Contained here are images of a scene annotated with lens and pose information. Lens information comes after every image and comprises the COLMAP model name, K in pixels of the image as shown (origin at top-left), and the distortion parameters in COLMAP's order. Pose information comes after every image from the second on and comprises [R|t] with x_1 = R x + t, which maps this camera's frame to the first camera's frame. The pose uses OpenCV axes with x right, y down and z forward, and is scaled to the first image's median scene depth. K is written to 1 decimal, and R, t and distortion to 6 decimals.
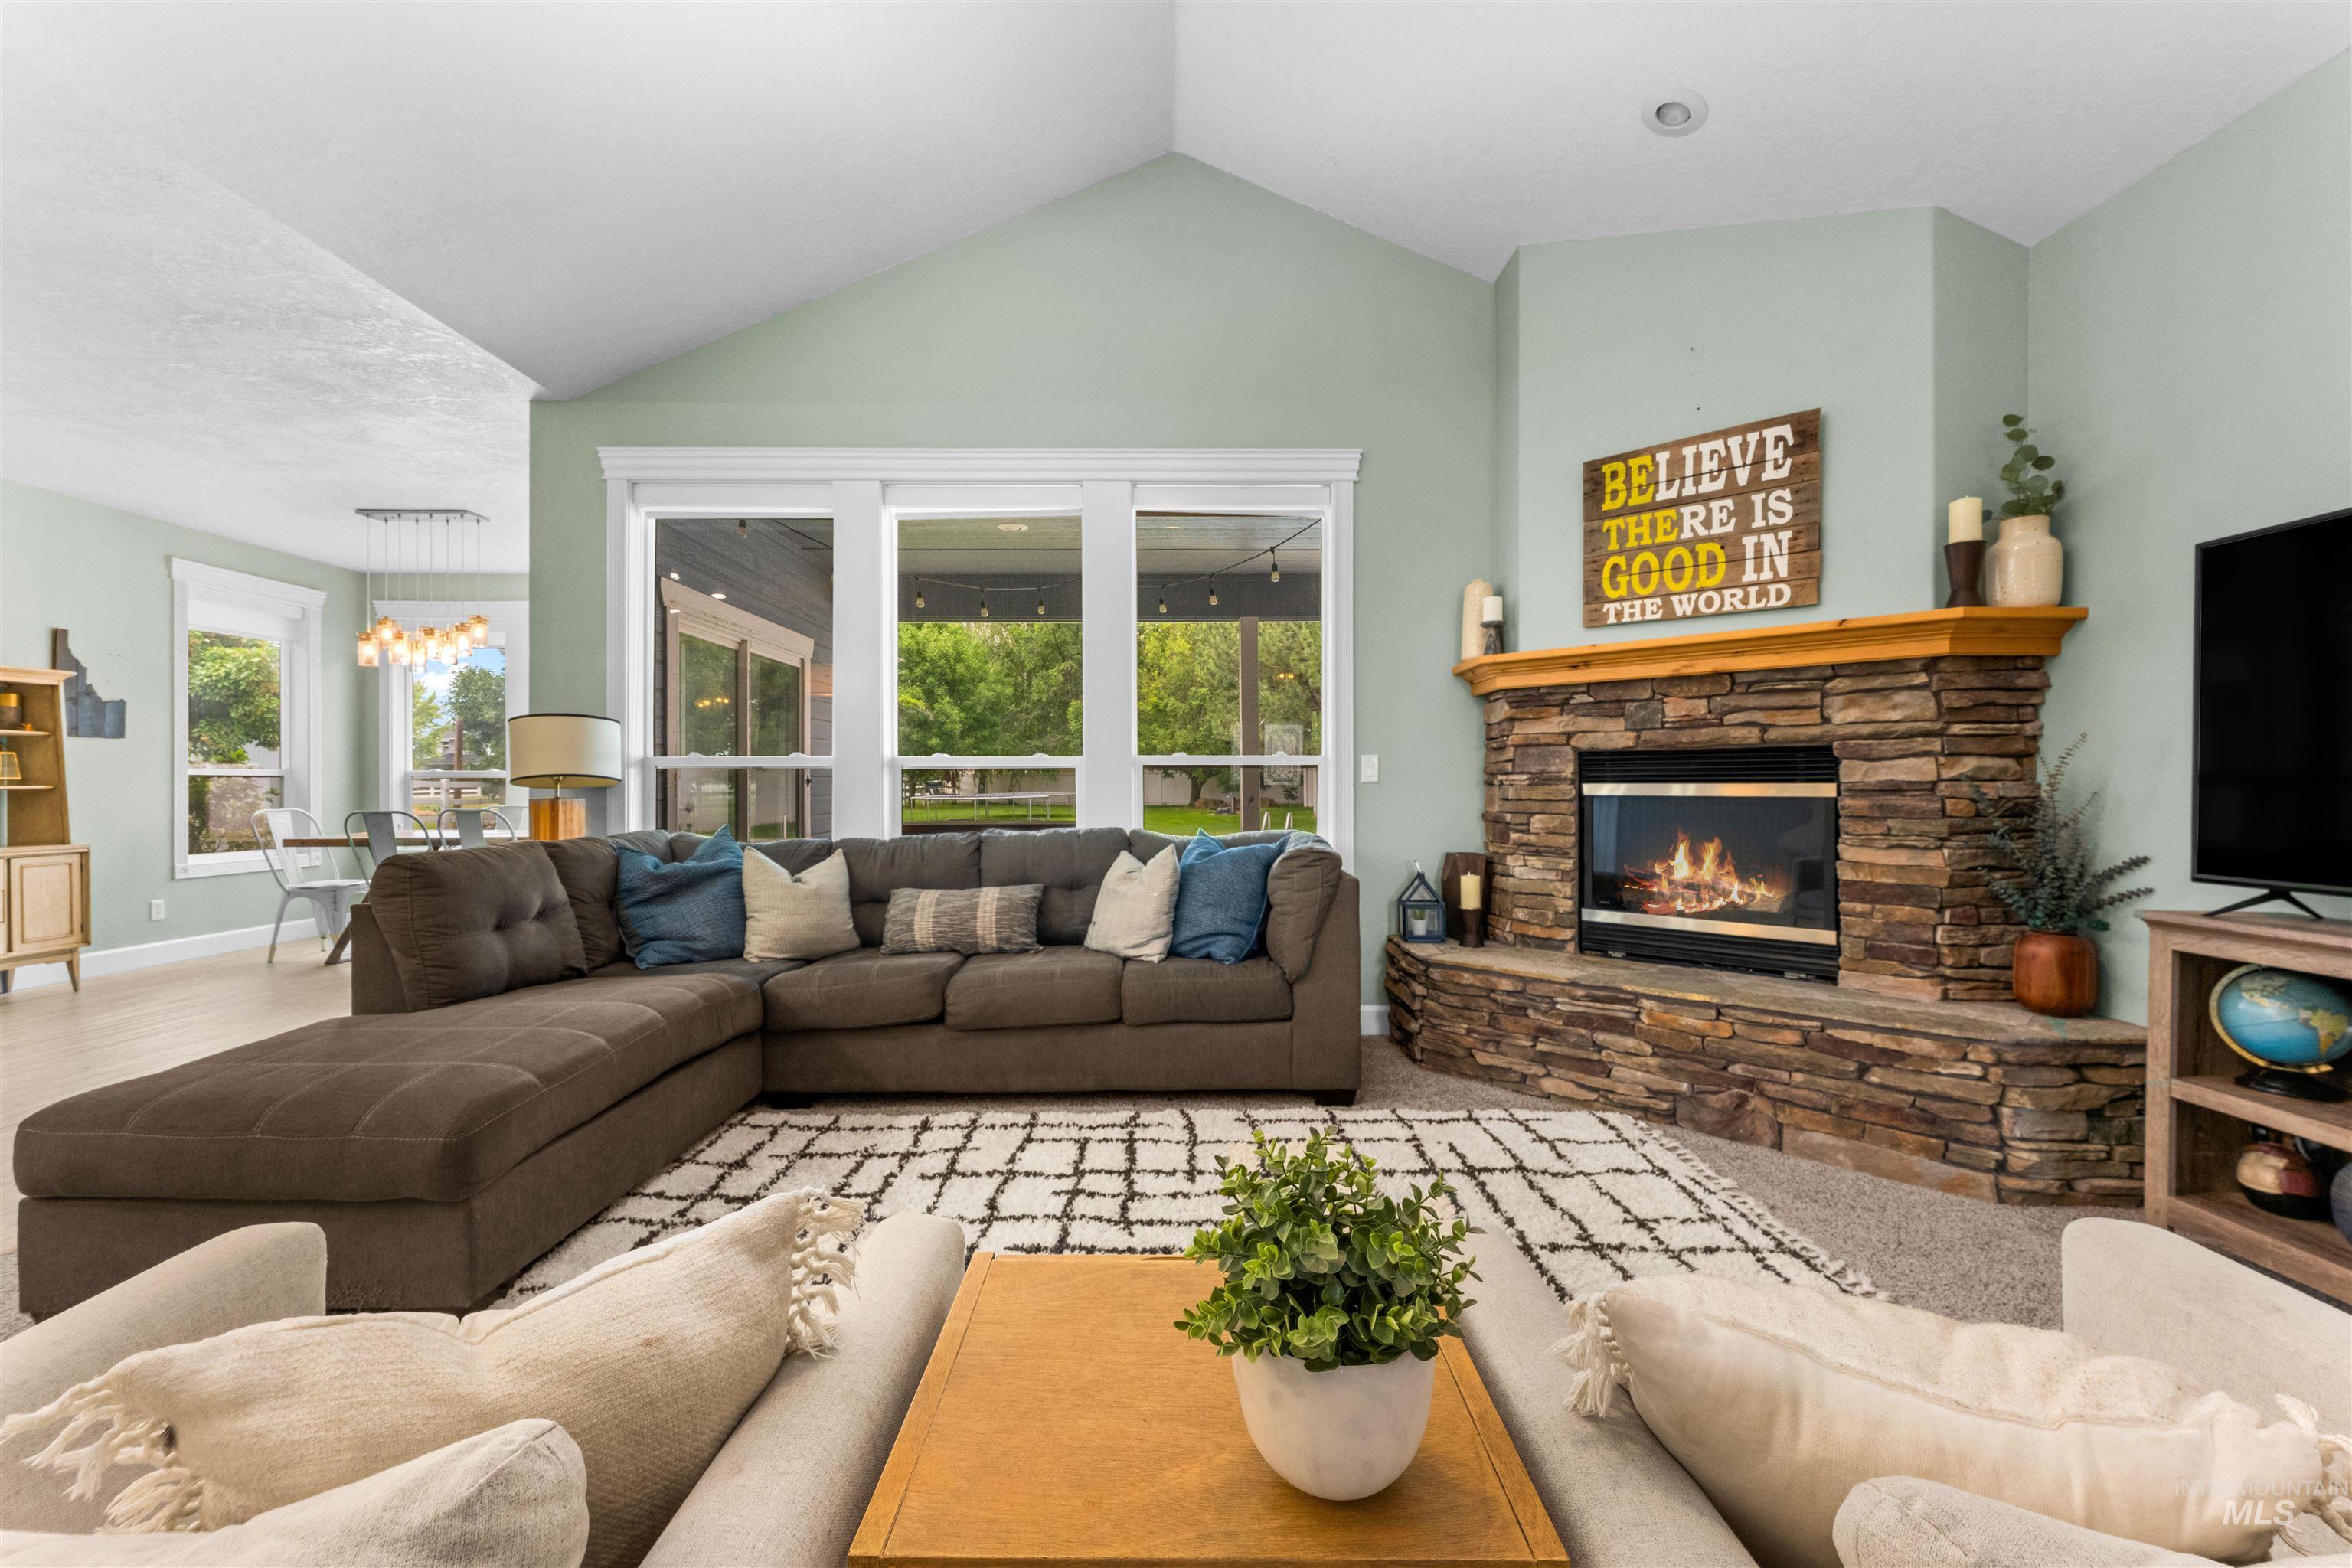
lens RADIAL K [[941.2, 0, 1169.7], [0, 941.2, 792.2], [0, 0, 1]] dist [-0.000767, -0.000574]
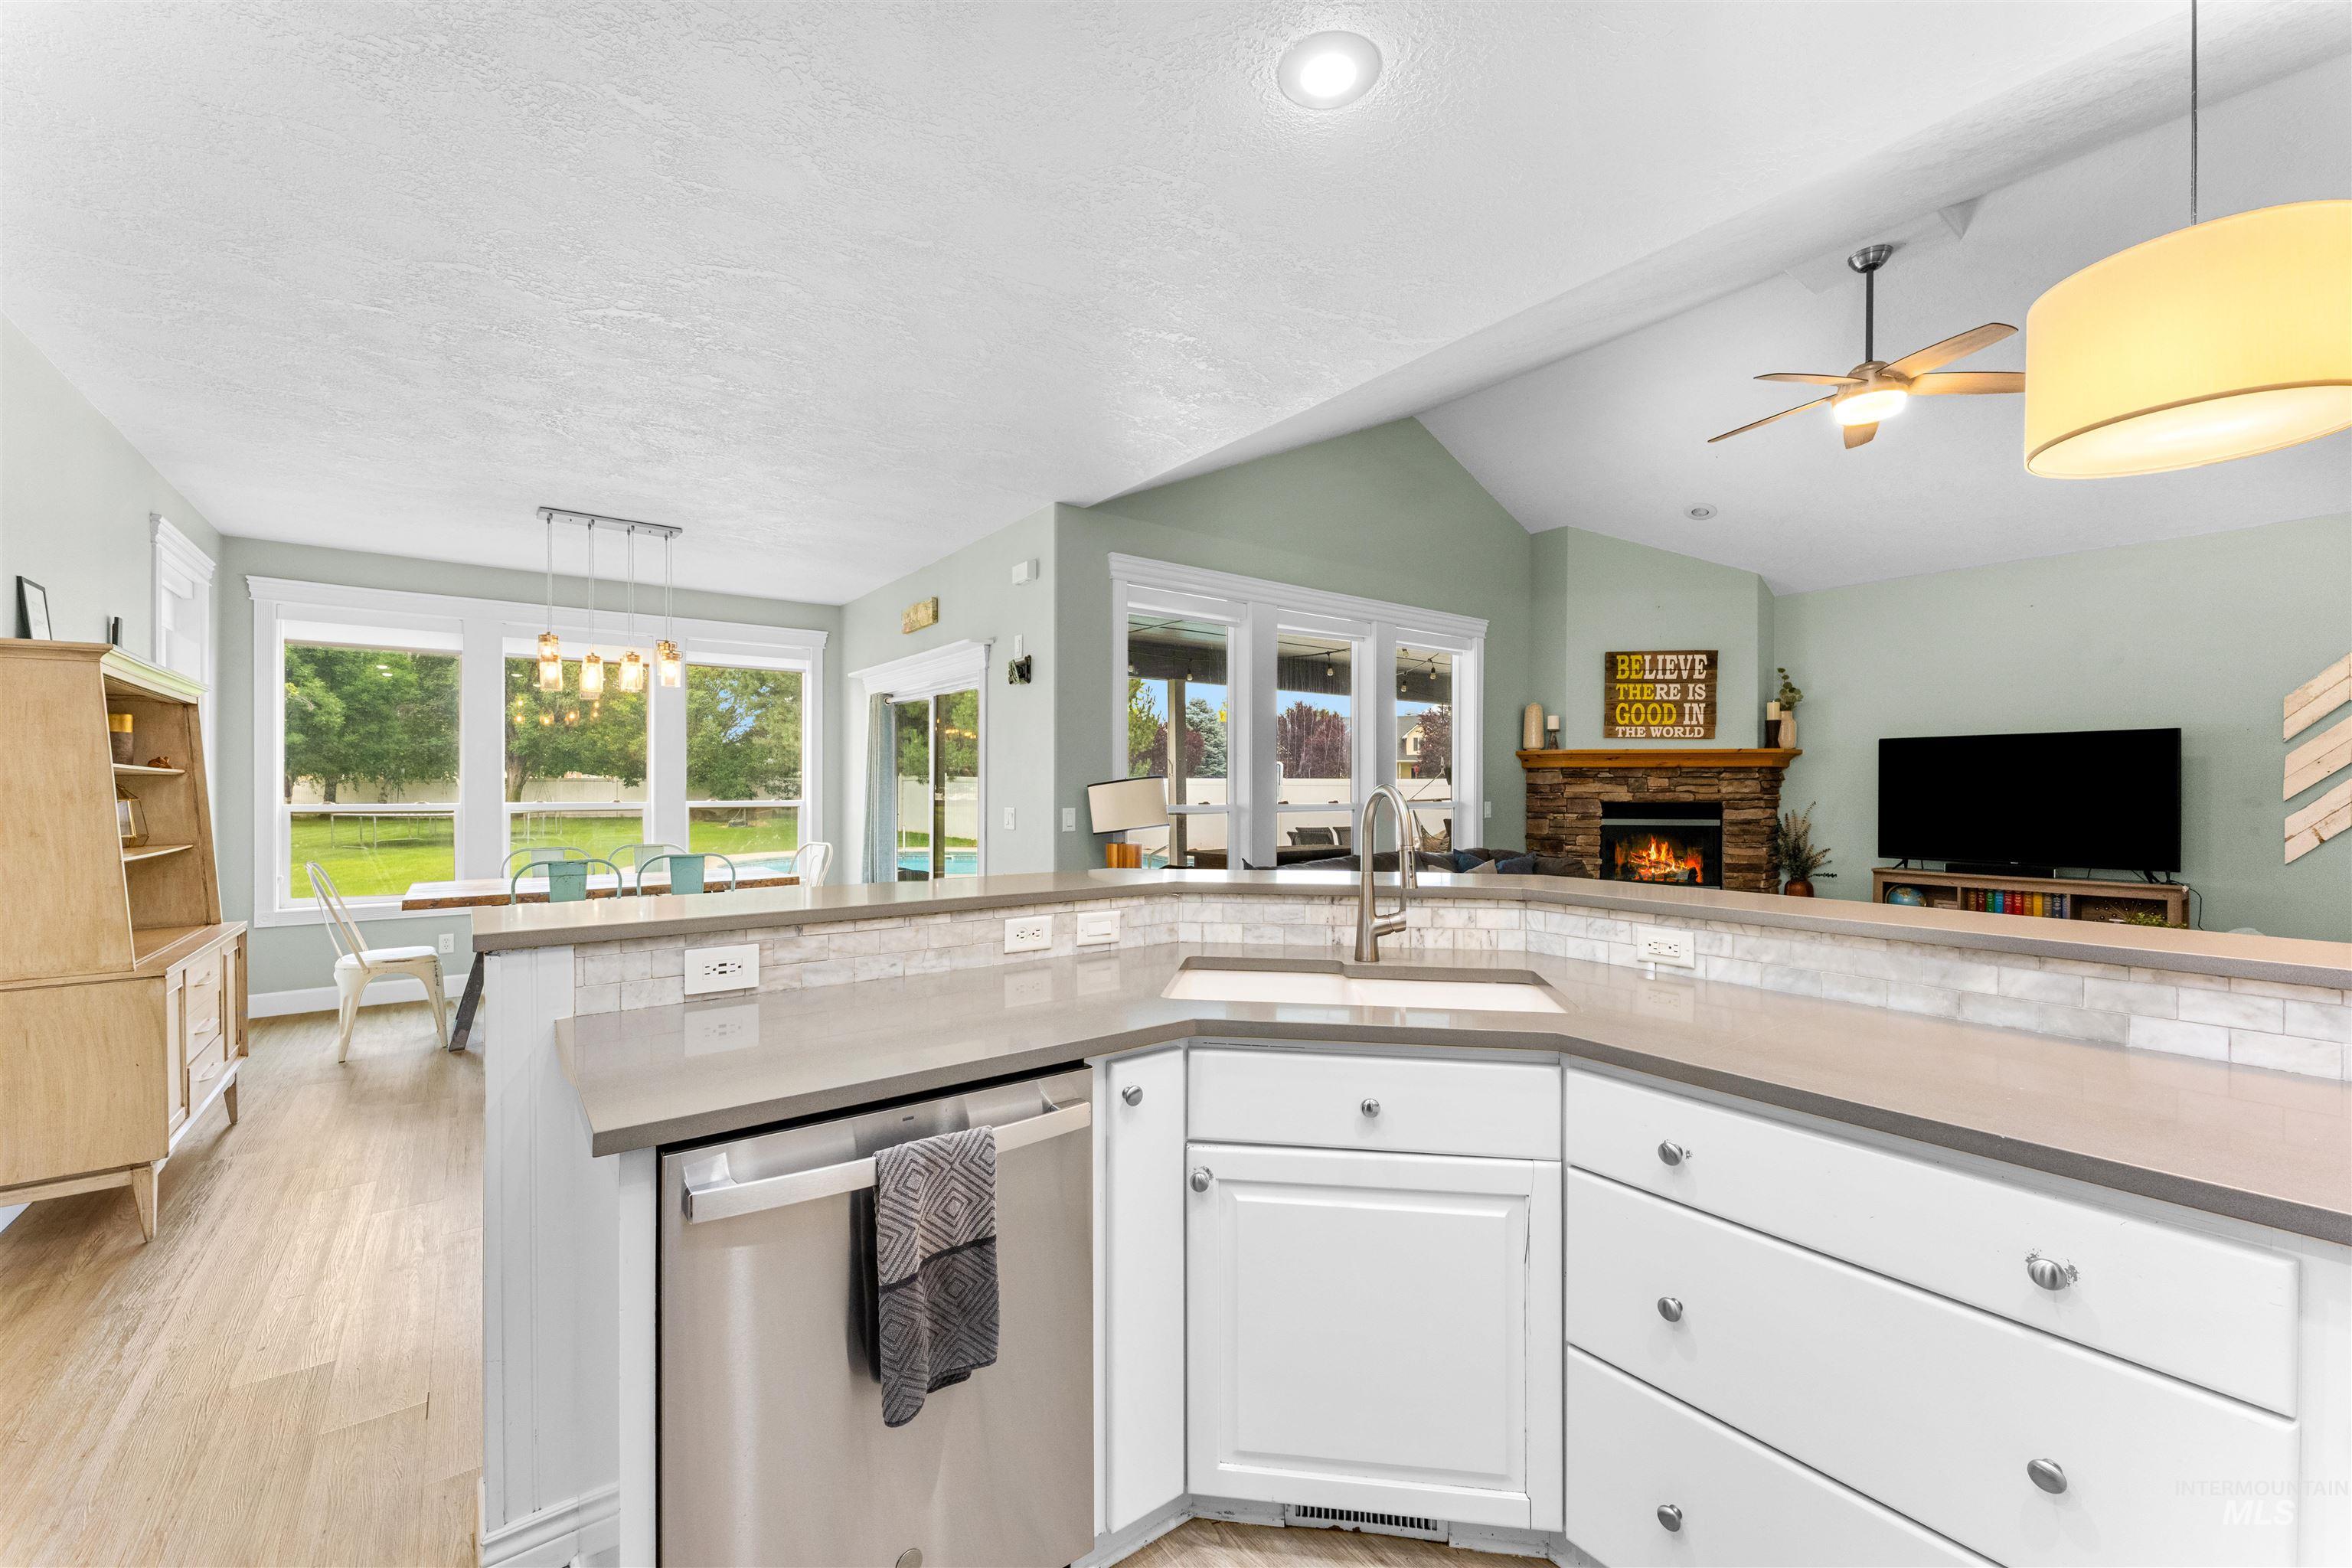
lens RADIAL K [[941.2, 0, 1161.8], [0, 941.2, 787.4], [0, 0, 1]] dist [-0.000767, -0.000574]
pose [[0.813570, 0.003031, 0.581460, -1.510315], [0.003471, 0.999943, -0.010069, -0.061488], [-0.581457, 0.010210, 0.813513, -0.034664]]
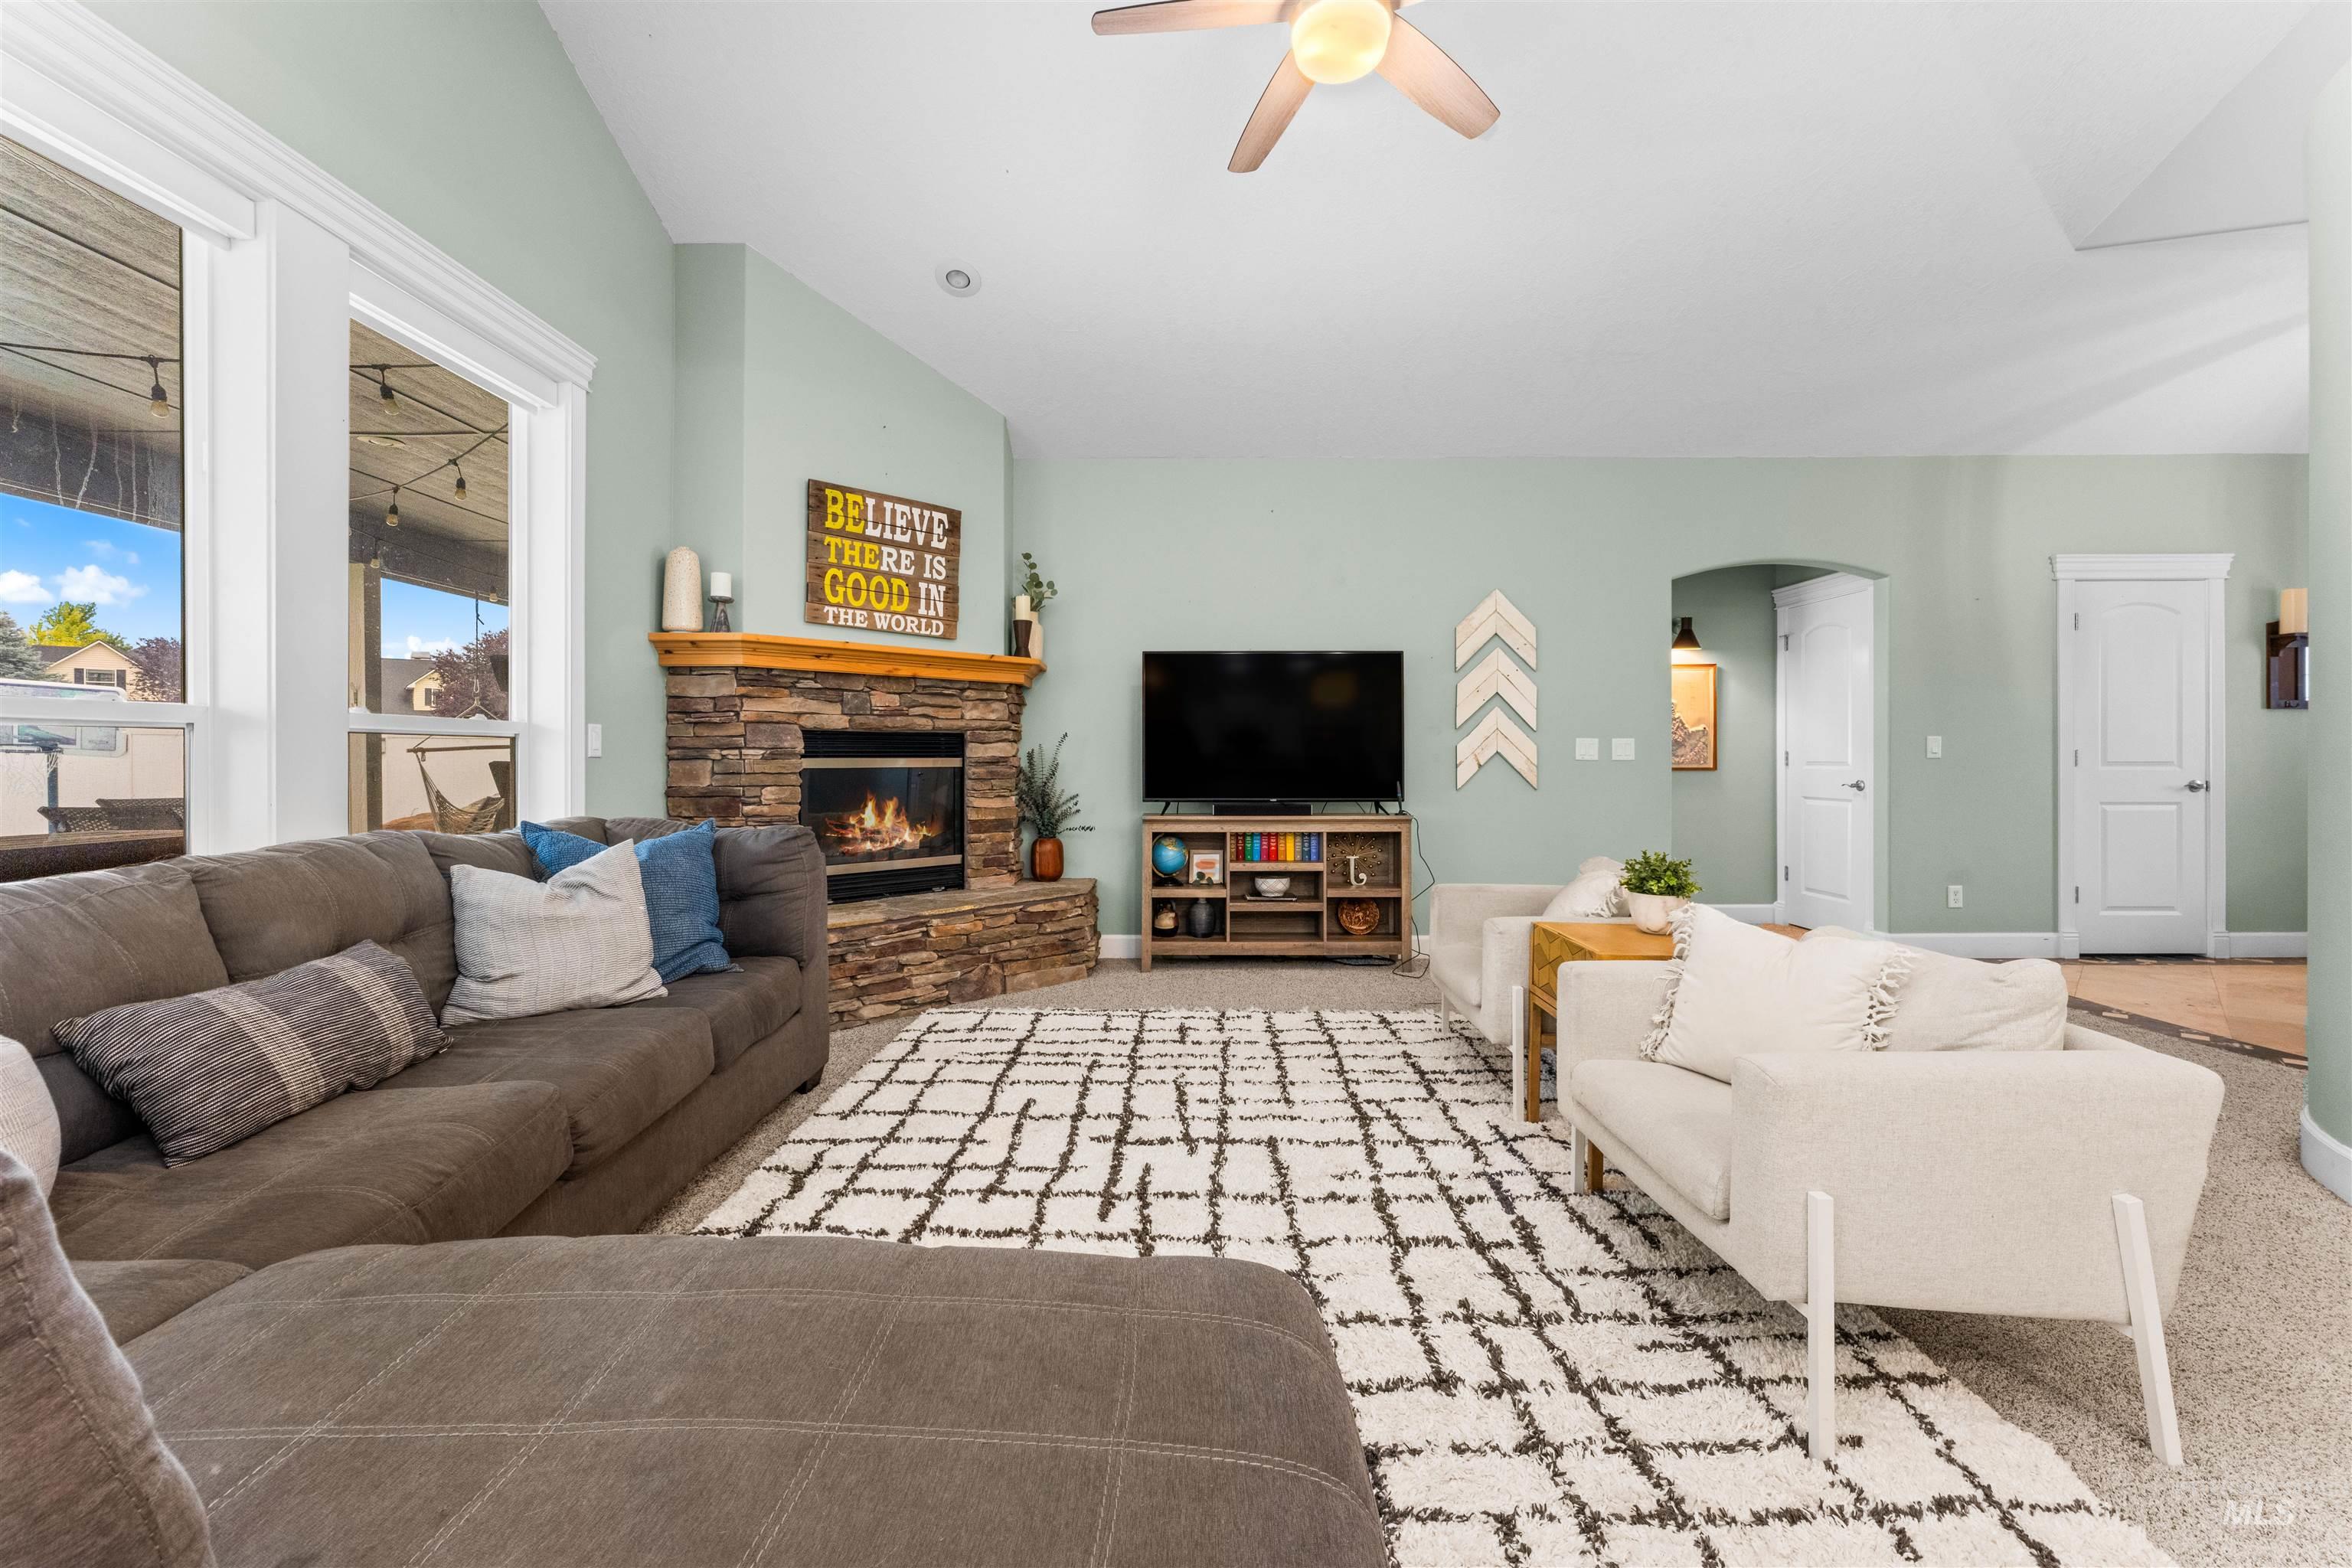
lens RADIAL K [[941.2, 0, 1176.4], [0, 941.2, 762.6], [0, 0, 1]] dist [-0.000767, -0.000574]
pose [[0.015763, -0.003571, 0.999869, -0.750965], [0.011082, 0.999933, 0.003396, -0.002703], [-0.999814, 0.011027, 0.015802, 0.573933]]
